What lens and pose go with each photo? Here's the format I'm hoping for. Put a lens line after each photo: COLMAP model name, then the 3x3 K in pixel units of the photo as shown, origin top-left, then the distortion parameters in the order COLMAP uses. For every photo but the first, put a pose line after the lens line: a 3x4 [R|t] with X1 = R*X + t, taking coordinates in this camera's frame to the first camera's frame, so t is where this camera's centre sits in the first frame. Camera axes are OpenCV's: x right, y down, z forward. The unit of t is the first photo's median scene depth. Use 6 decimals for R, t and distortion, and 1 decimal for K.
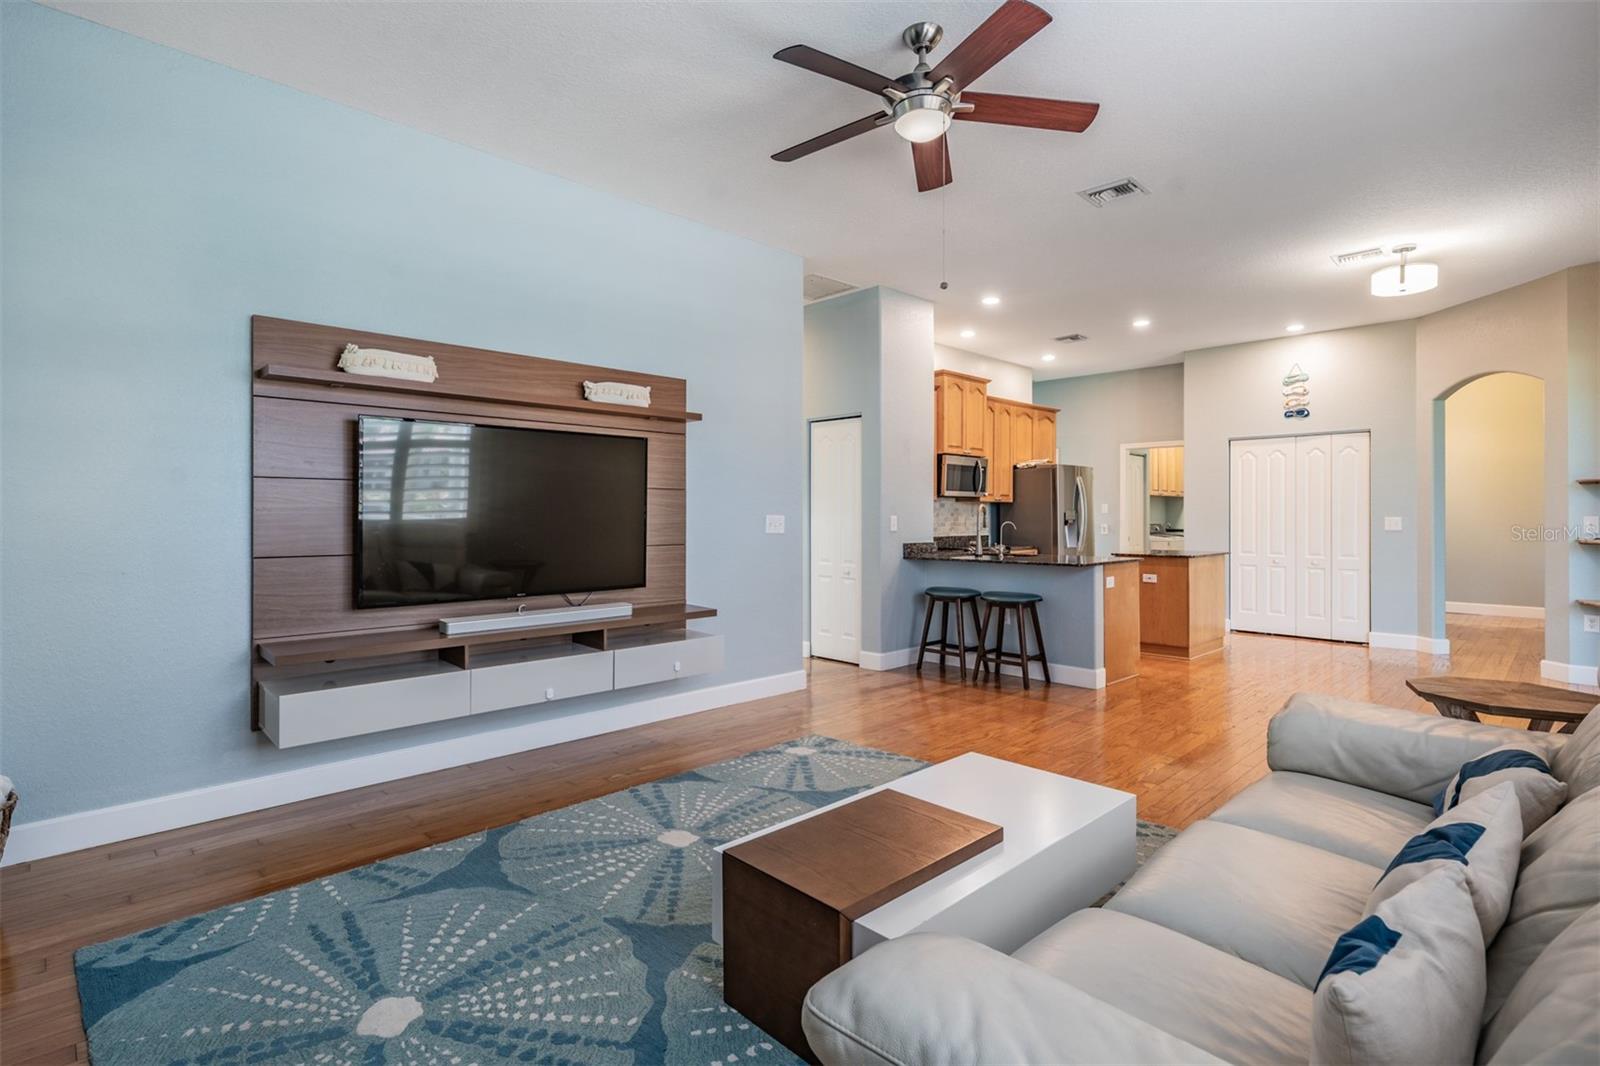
lens RADIAL K [[768.0, 0, 795.6], [0, 768.0, 516.5], [0, 0, 1]] dist [0.001766, -0.000575]
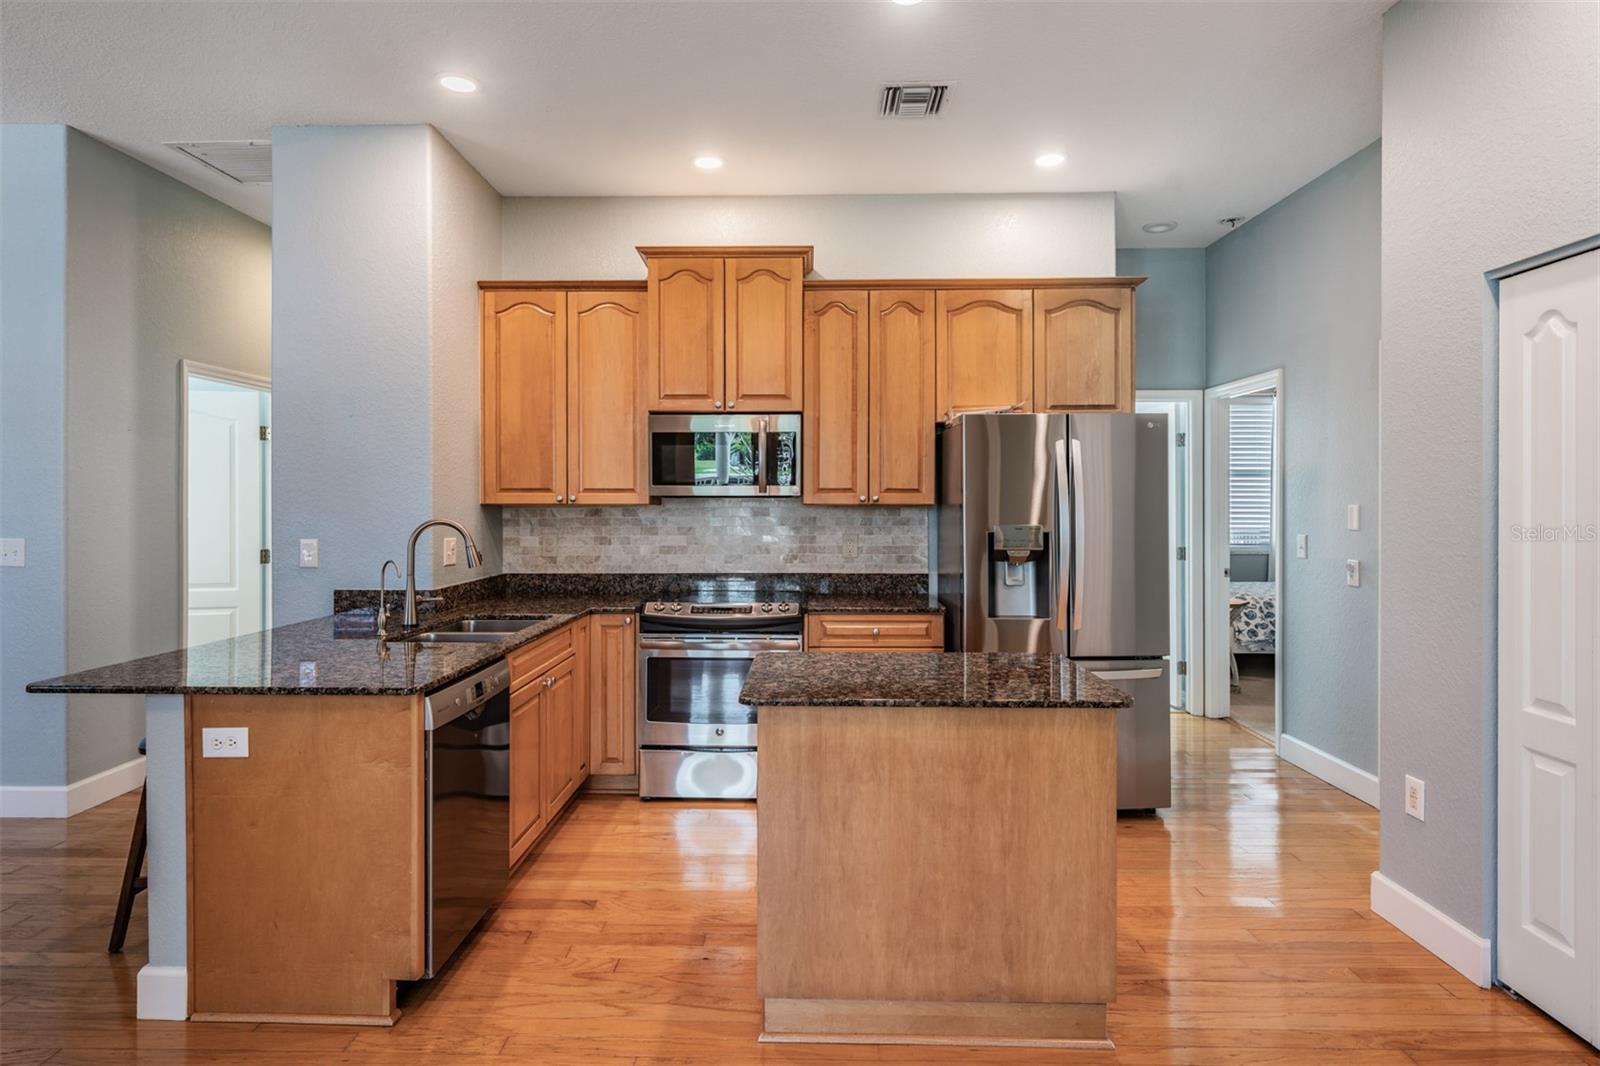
lens RADIAL K [[855.7, 0, 798.5], [0, 855.7, 503.5], [0, 0, 1]] dist [0.000803, 0.001550]
pose [[0.704195, 0.001240, -0.710006, 0.709728], [-0.000591, 0.999999, 0.001160, -0.023888], [0.710006, -0.000397, 0.704195, 0.716955]]
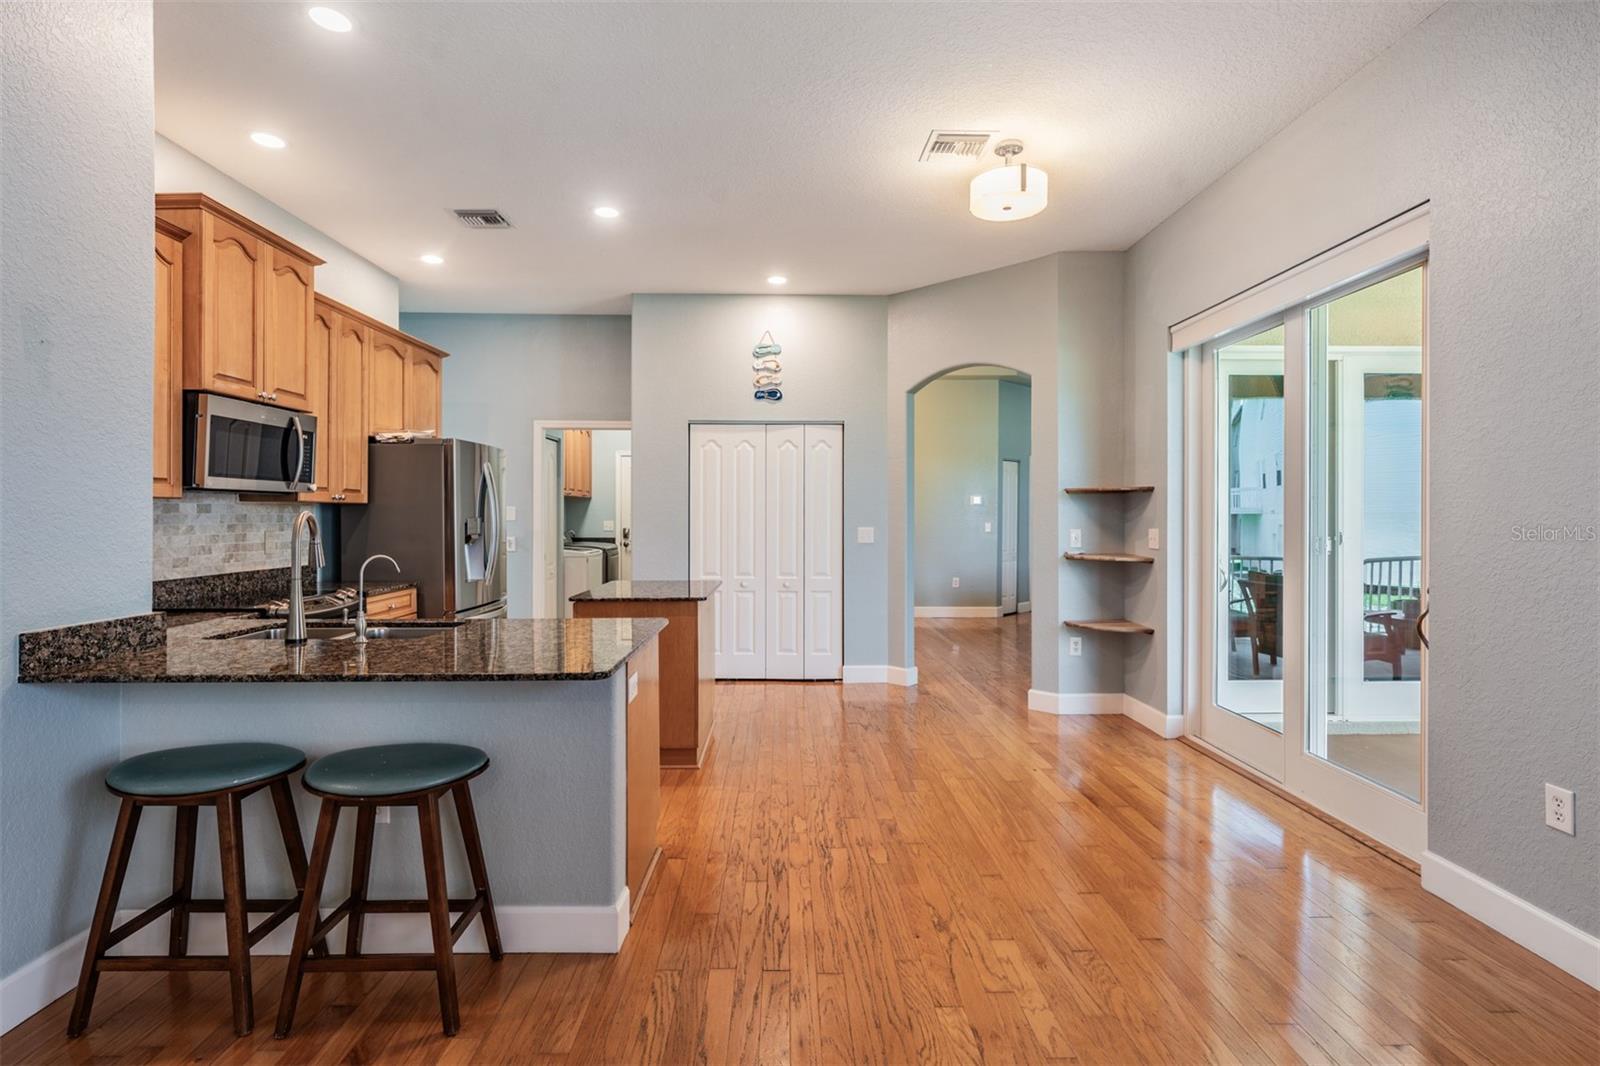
lens RADIAL K [[768.0, 0, 796.4], [0, 768.0, 515.1], [0, 0, 1]] dist [0.001766, -0.000575]
pose [[0.686246, 0.000783, 0.727369, 0.114589], [-0.001615, 0.999999, 0.000448, -0.013163], [-0.727367, -0.001482, 0.686247, 0.488512]]
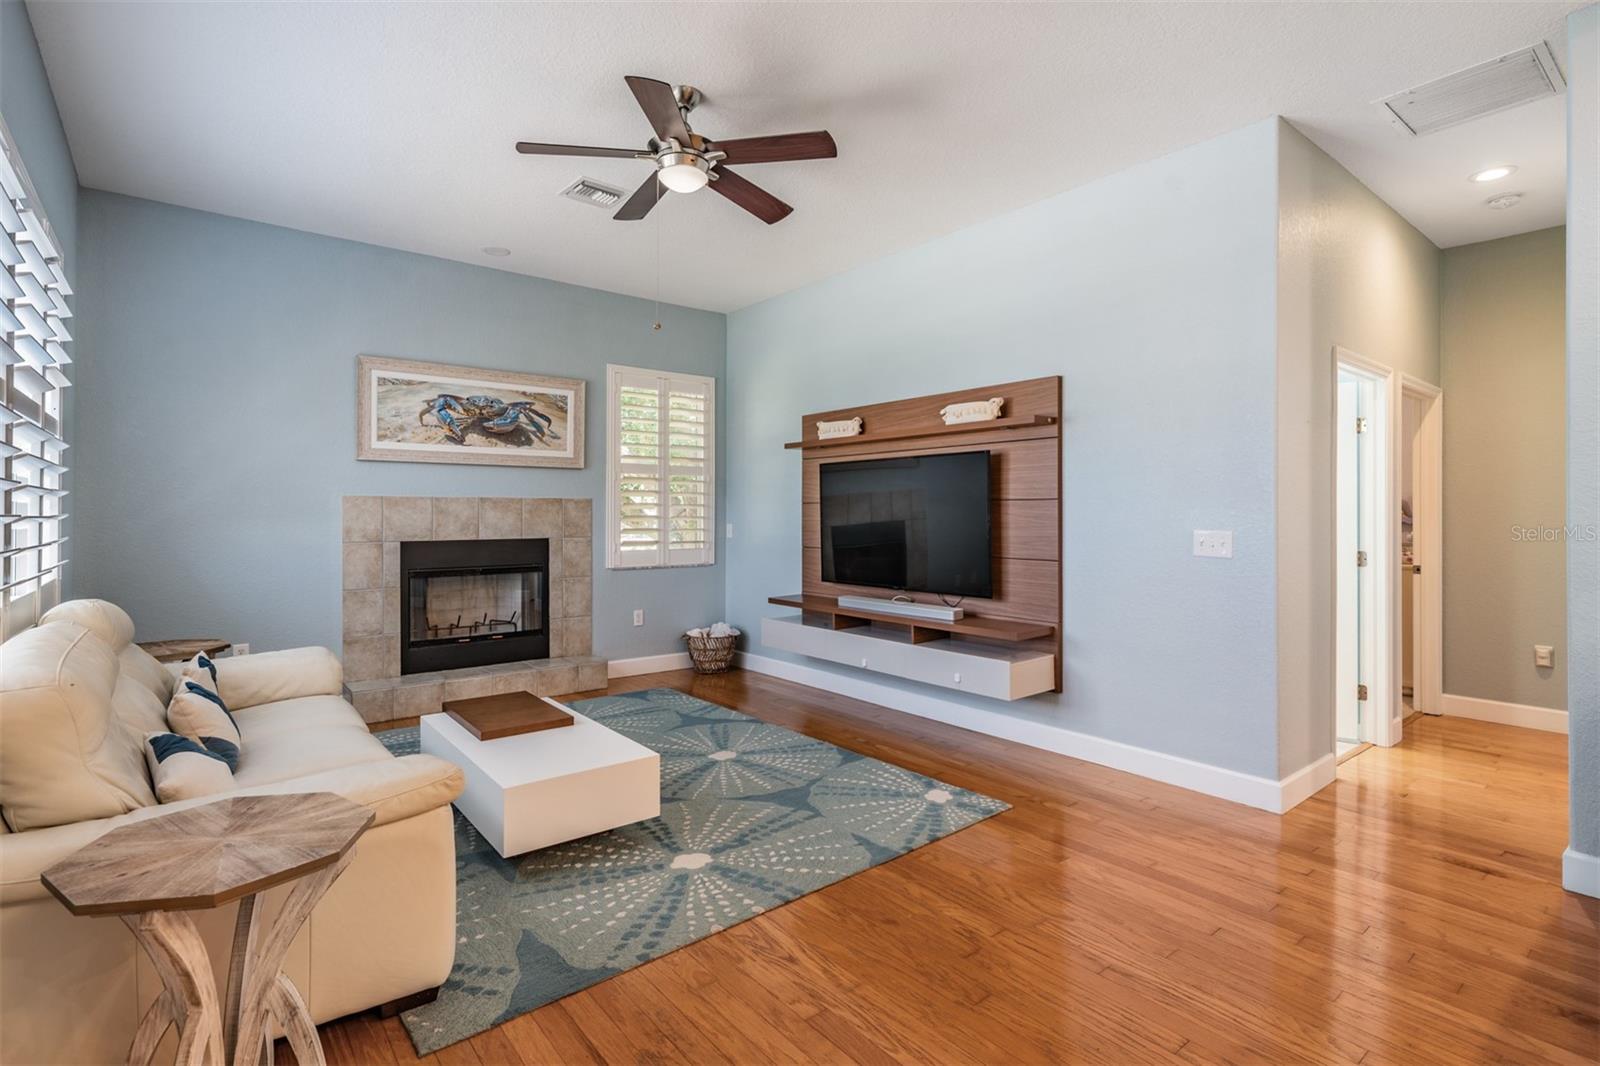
lens RADIAL K [[768.0, 0, 780.6], [0, 768.0, 511.0], [0, 0, 1]] dist [0.001766, -0.000575]
pose [[-0.102539, -0.004966, -0.994717, 0.512140], [-0.002092, 0.999986, -0.004777, -0.010788], [0.994727, 0.001592, -0.102548, 0.512105]]
